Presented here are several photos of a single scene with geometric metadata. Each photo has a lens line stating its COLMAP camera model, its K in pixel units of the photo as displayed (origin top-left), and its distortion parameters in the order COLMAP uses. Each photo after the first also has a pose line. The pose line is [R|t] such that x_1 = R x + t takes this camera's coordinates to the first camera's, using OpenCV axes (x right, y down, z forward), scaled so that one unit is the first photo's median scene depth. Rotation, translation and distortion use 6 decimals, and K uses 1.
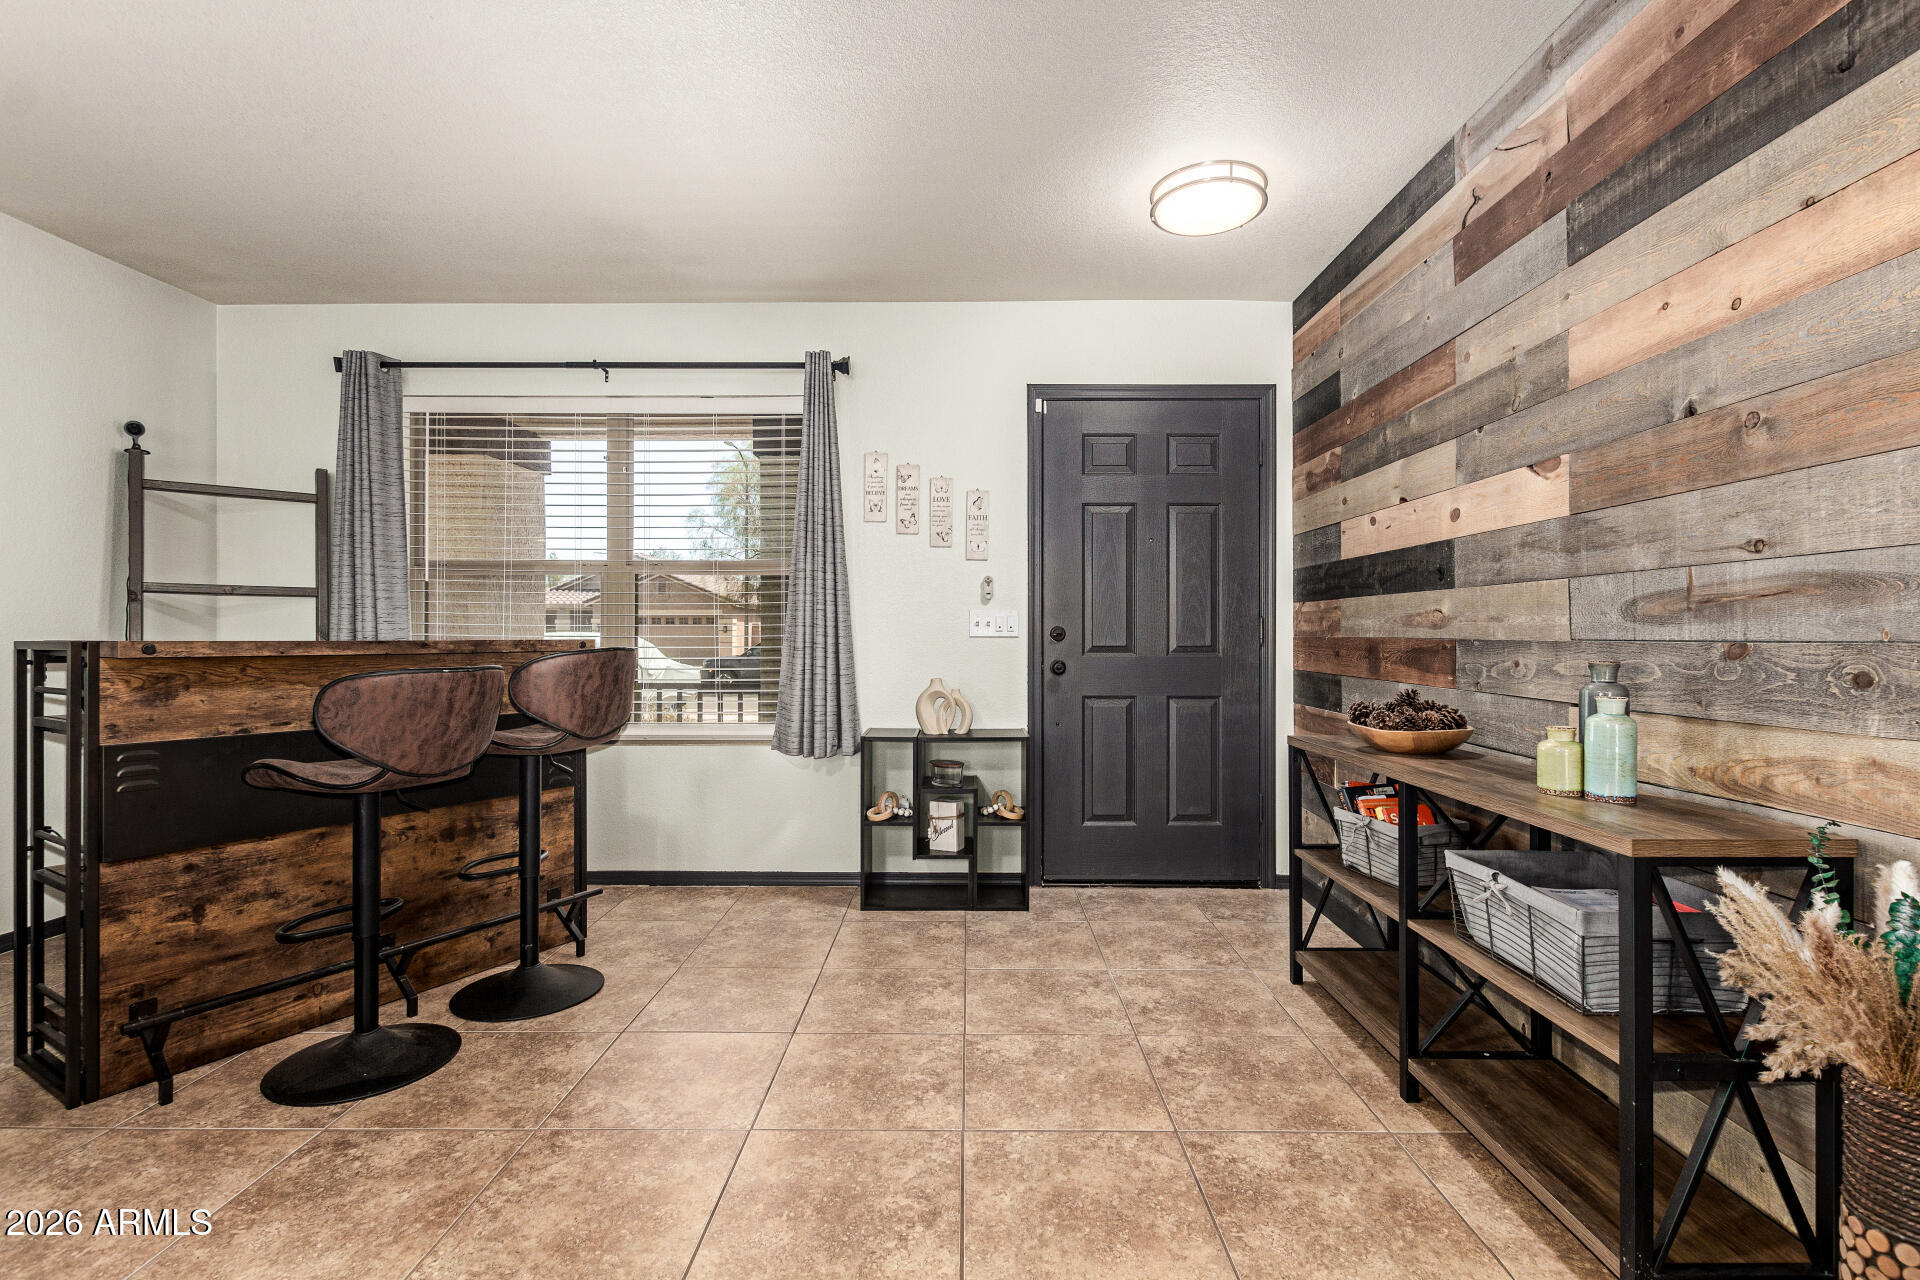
lens RADIAL K [[880.2, 0, 955.6], [0, 880.2, 633.0], [0, 0, 1]] dist [-0.003291, -0.000014]
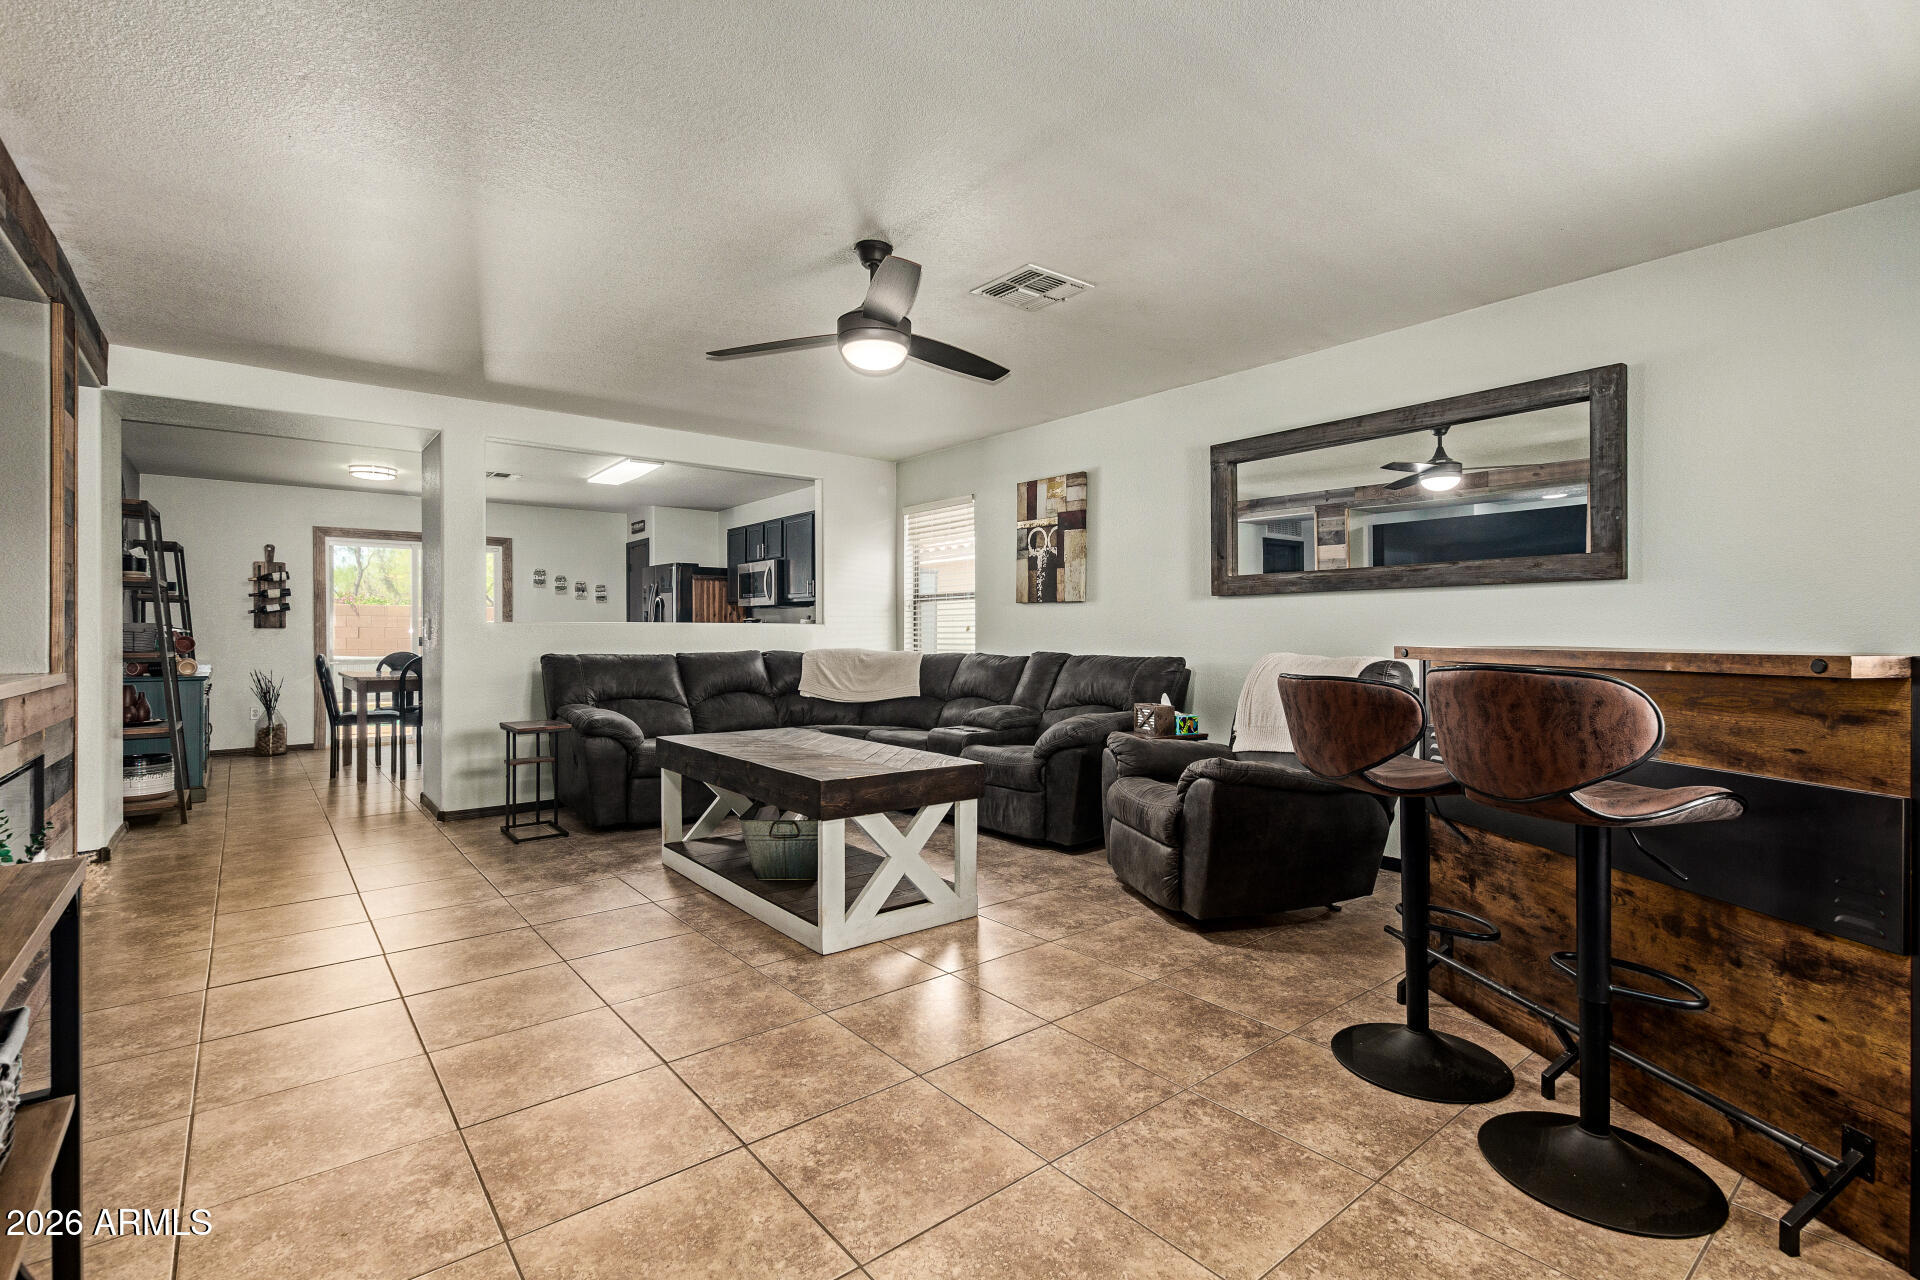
lens RADIAL K [[880.2, 0, 962.4], [0, 880.2, 637.2], [0, 0, 1]] dist [-0.003291, -0.000014]
pose [[-0.772673, 0.001591, -0.634802, 0.455911], [0.000815, 0.999999, 0.001514, -0.005718], [0.634804, 0.000652, -0.772673, 1.728545]]
